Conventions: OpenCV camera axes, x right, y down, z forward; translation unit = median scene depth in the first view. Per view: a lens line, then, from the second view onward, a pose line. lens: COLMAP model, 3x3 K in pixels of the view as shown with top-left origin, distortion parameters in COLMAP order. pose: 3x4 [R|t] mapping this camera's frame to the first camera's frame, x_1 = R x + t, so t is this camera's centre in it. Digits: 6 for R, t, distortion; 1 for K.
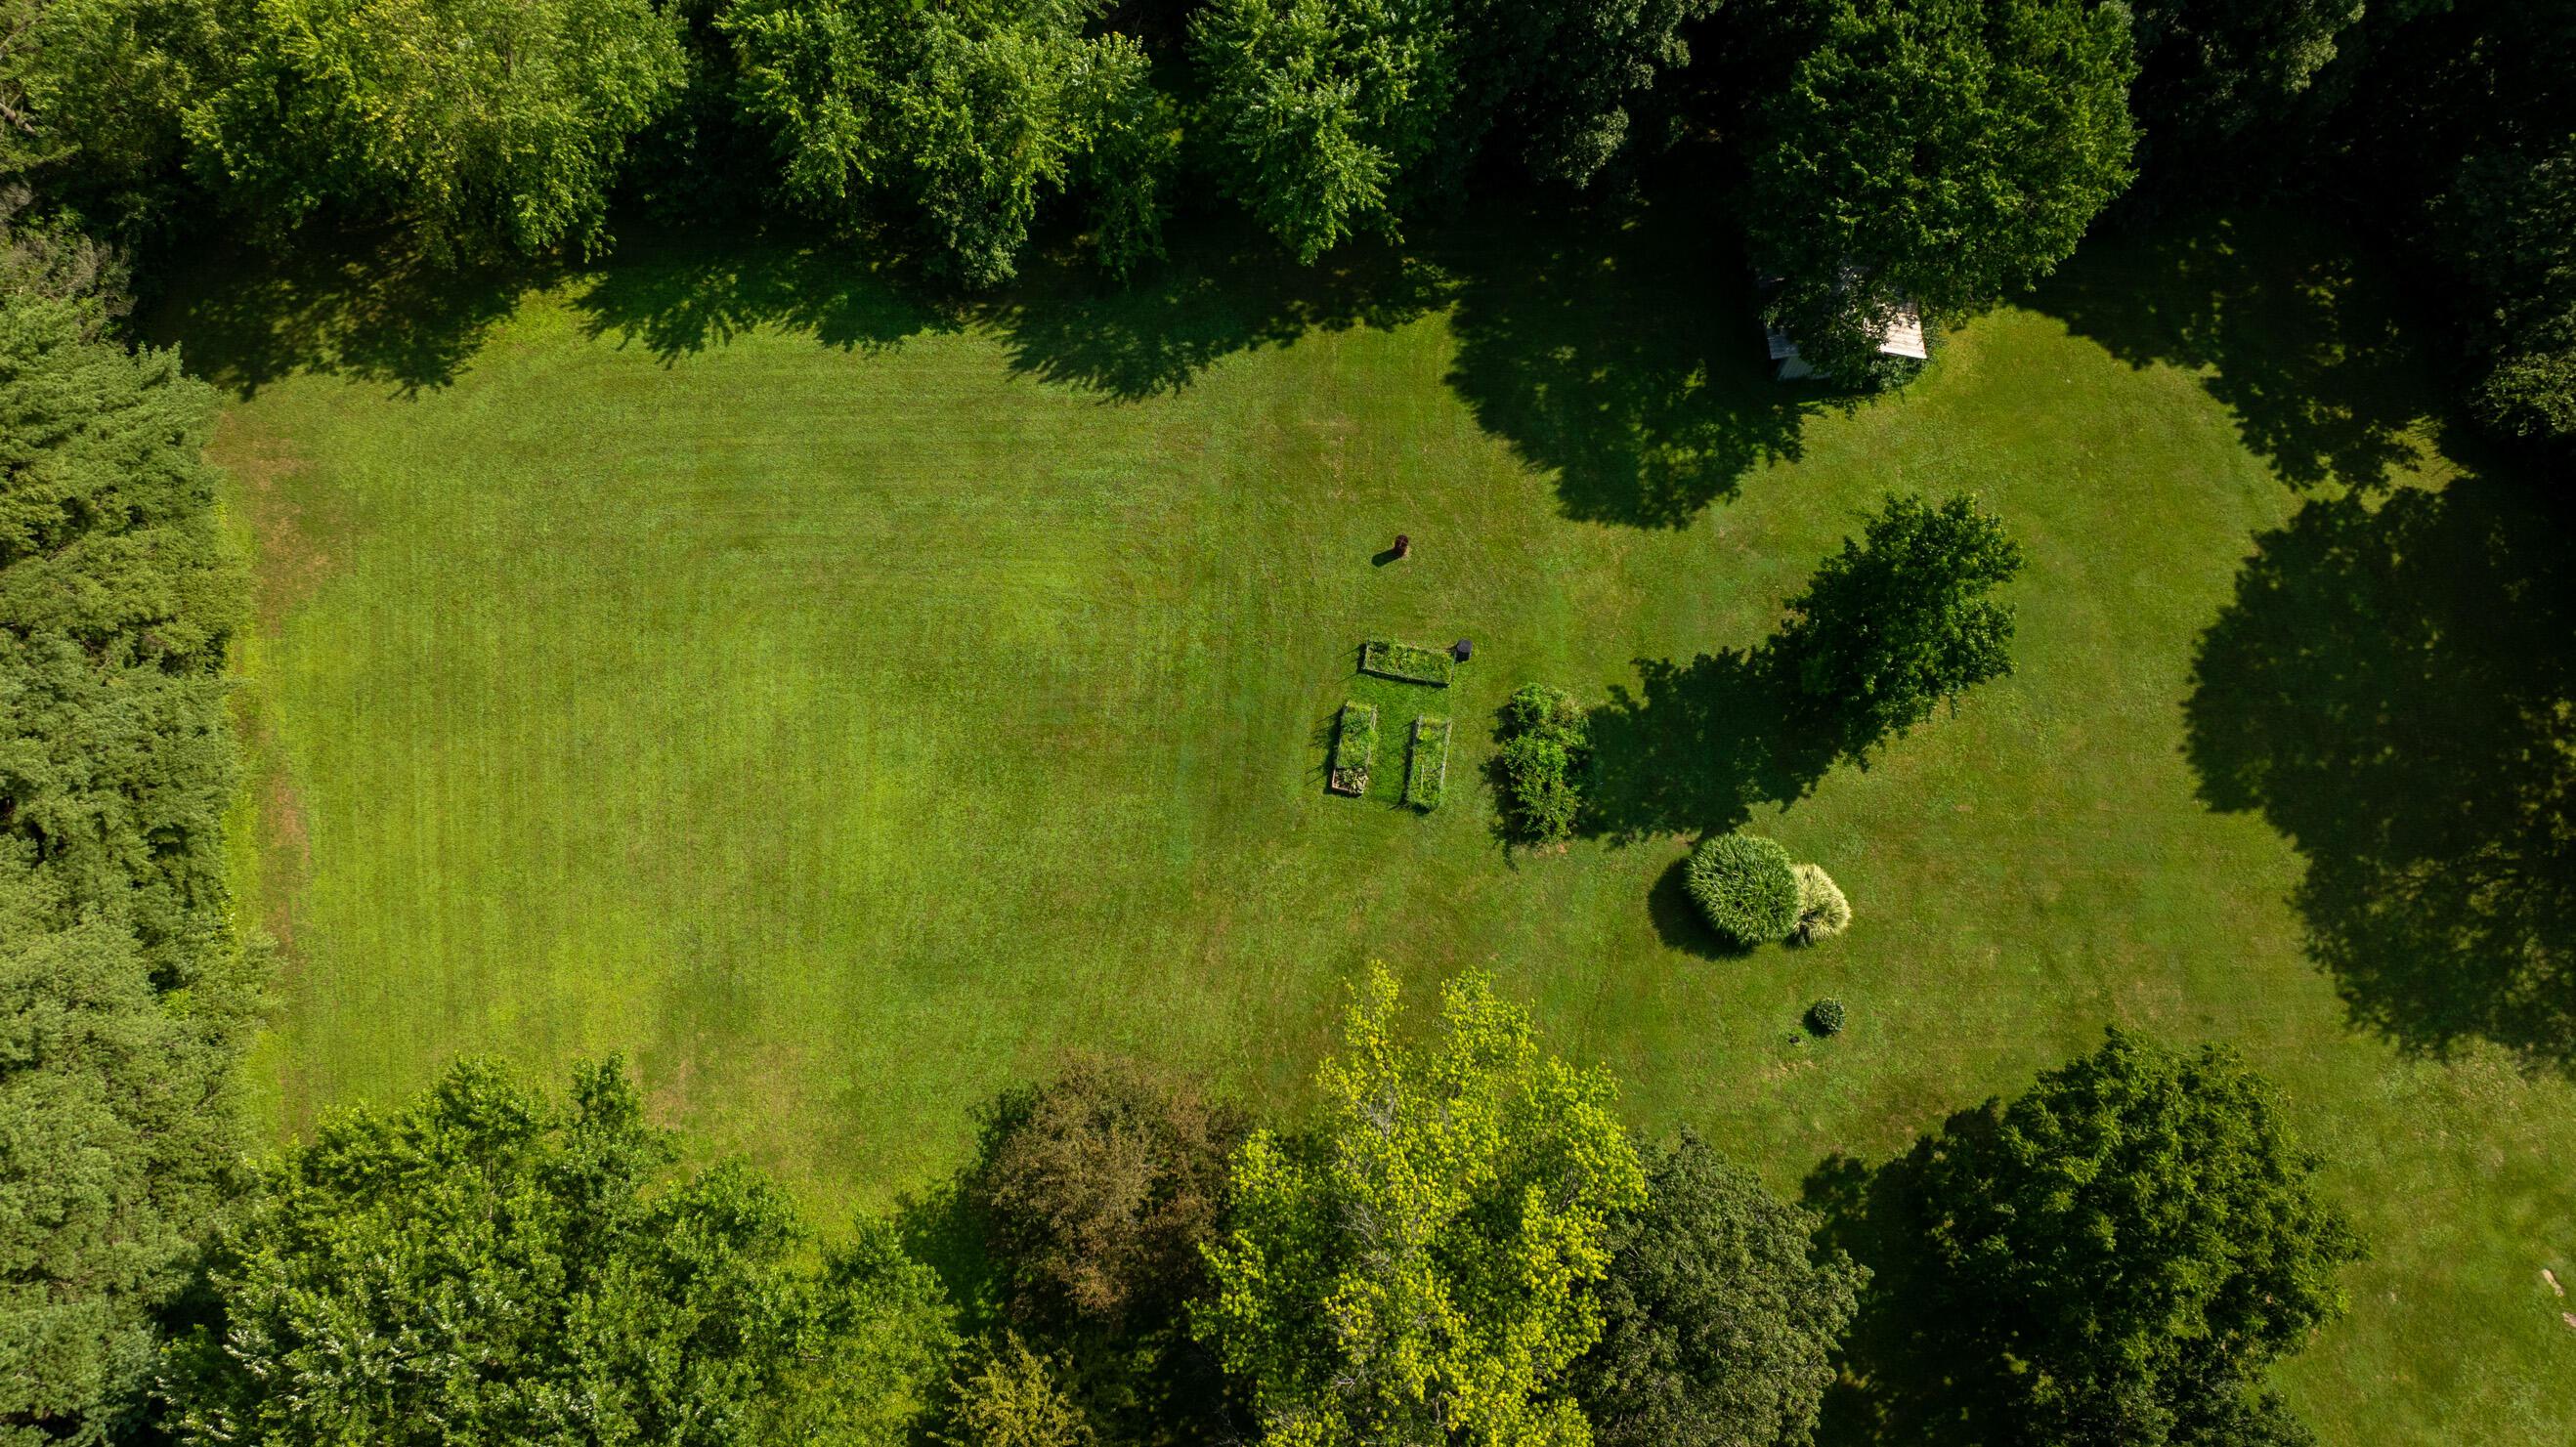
lens RADIAL K [[1829.4, 0, 1276.3], [0, 1829.4, 721.8], [0, 0, 1]] dist [-0.048474, 0.056185]
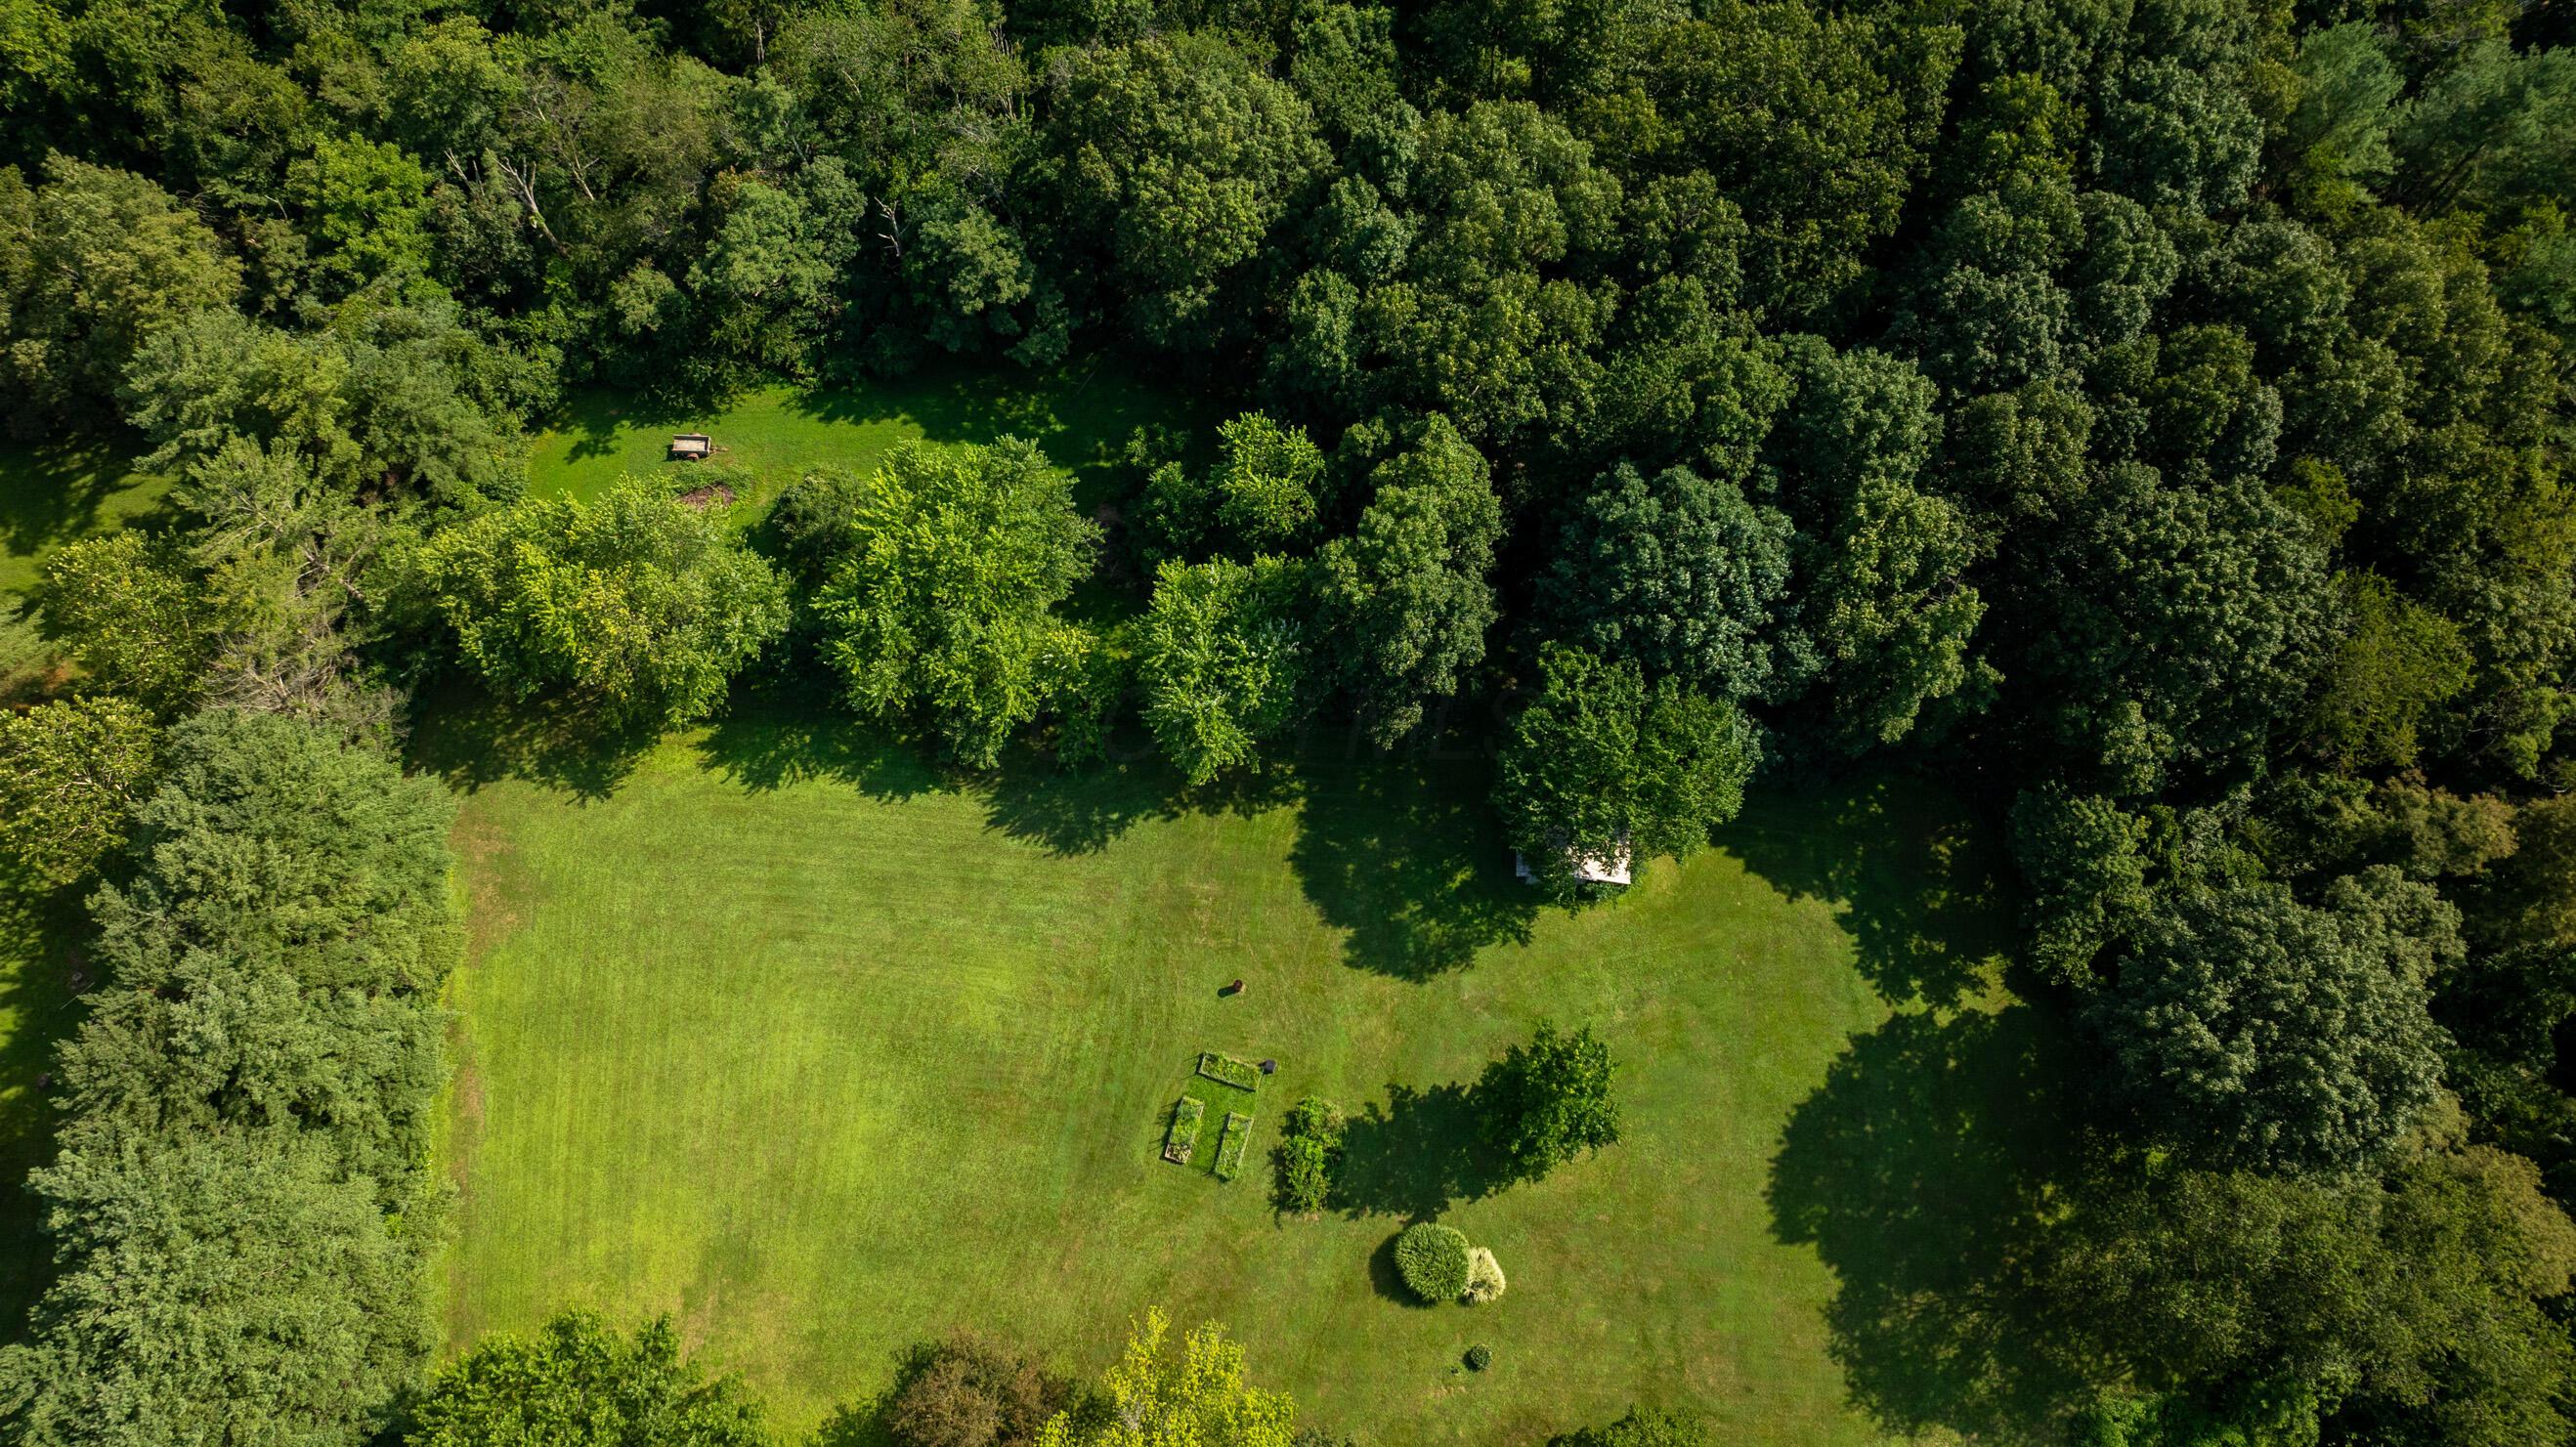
lens RADIAL K [[1815.5, 0, 1266.2], [0, 1815.5, 726.6], [0, 0, 1]] dist [-0.027246, 0.004456]
pose [[0.993044, 0.106492, -0.050237, 0.148041], [-0.108209, 0.993587, -0.032786, -0.268503], [0.046424, 0.037994, 0.998199, -0.465155]]
